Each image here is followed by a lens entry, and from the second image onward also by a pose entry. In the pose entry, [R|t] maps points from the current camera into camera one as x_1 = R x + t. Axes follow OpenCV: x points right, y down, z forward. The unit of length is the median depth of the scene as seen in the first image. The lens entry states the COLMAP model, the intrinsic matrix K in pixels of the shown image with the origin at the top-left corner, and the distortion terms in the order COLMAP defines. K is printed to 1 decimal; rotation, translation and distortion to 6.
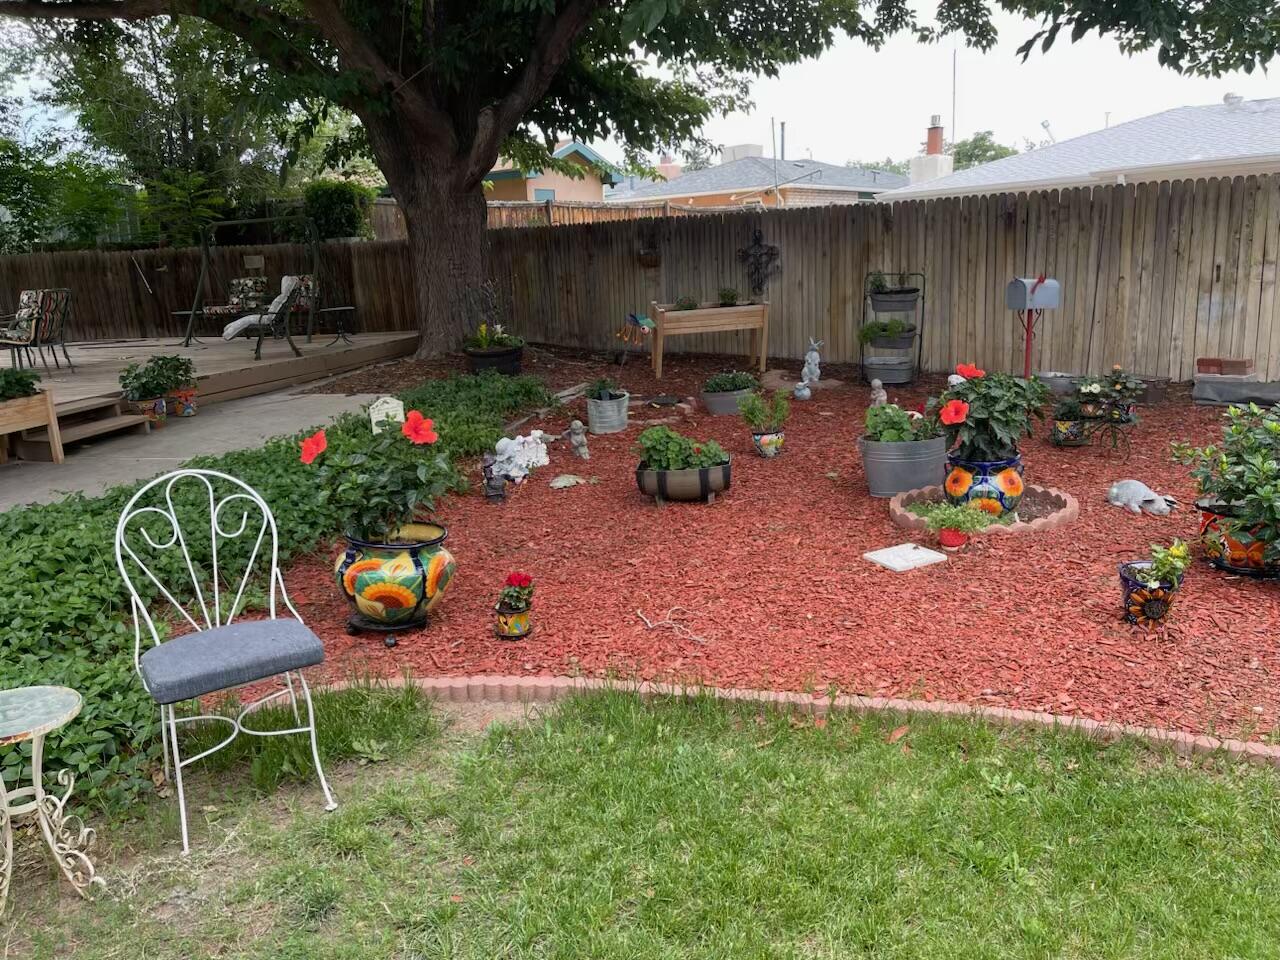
lens RADIAL K [[969.8, 0, 664.1], [0, 969.8, 480.1], [0, 0, 1]] dist [0.063373, -0.087931]
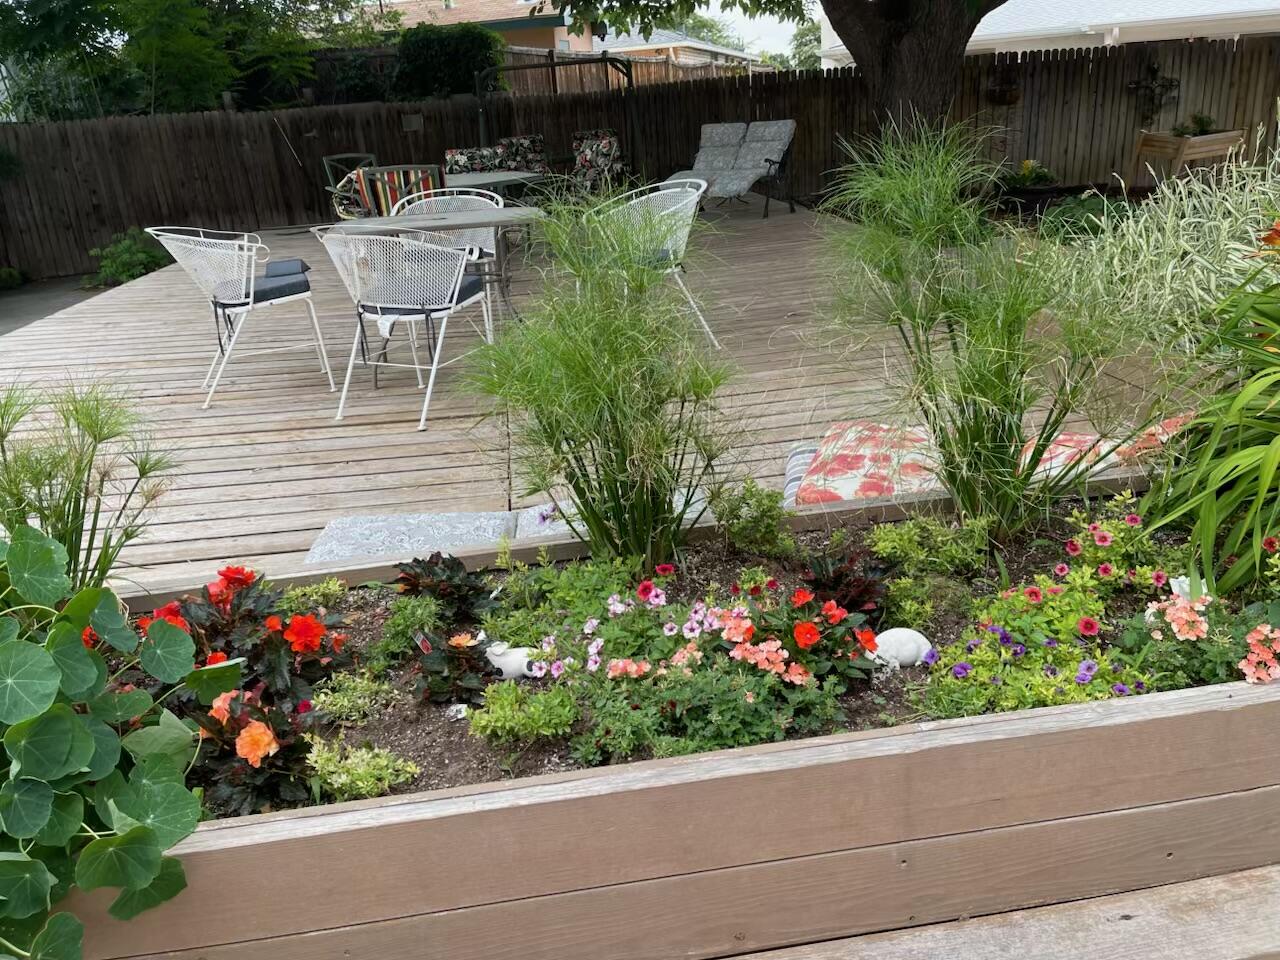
lens RADIAL K [[956.9, 0, 640.0], [0, 956.9, 480.0], [0, 0, 1]] dist [0.063322, -0.085154]
pose [[0.924744, -0.154399, 0.347863, -0.669848], [0.112229, 0.983997, 0.138401, -0.017003], [-0.363665, -0.088946, 0.927274, 0.159110]]
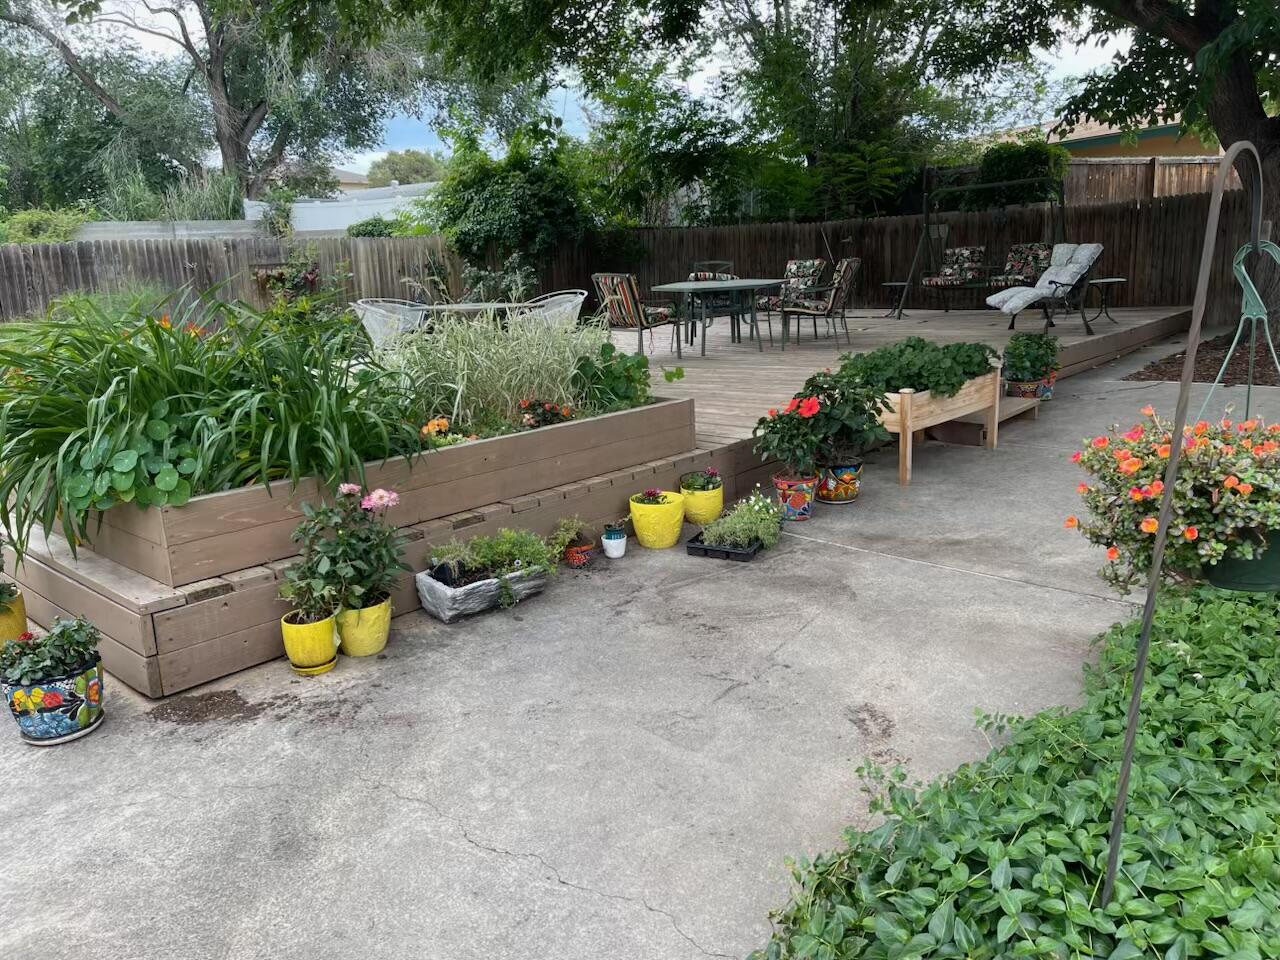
lens RADIAL K [[969.0, 0, 651.9], [0, 969.0, 483.2], [0, 0, 1]] dist [0.063493, -0.087649]
pose [[0.884799, 0.106623, -0.453611, -0.240788], [-0.093633, 0.994296, 0.051077, -0.000102], [0.456470, -0.002721, 0.889735, 0.023080]]
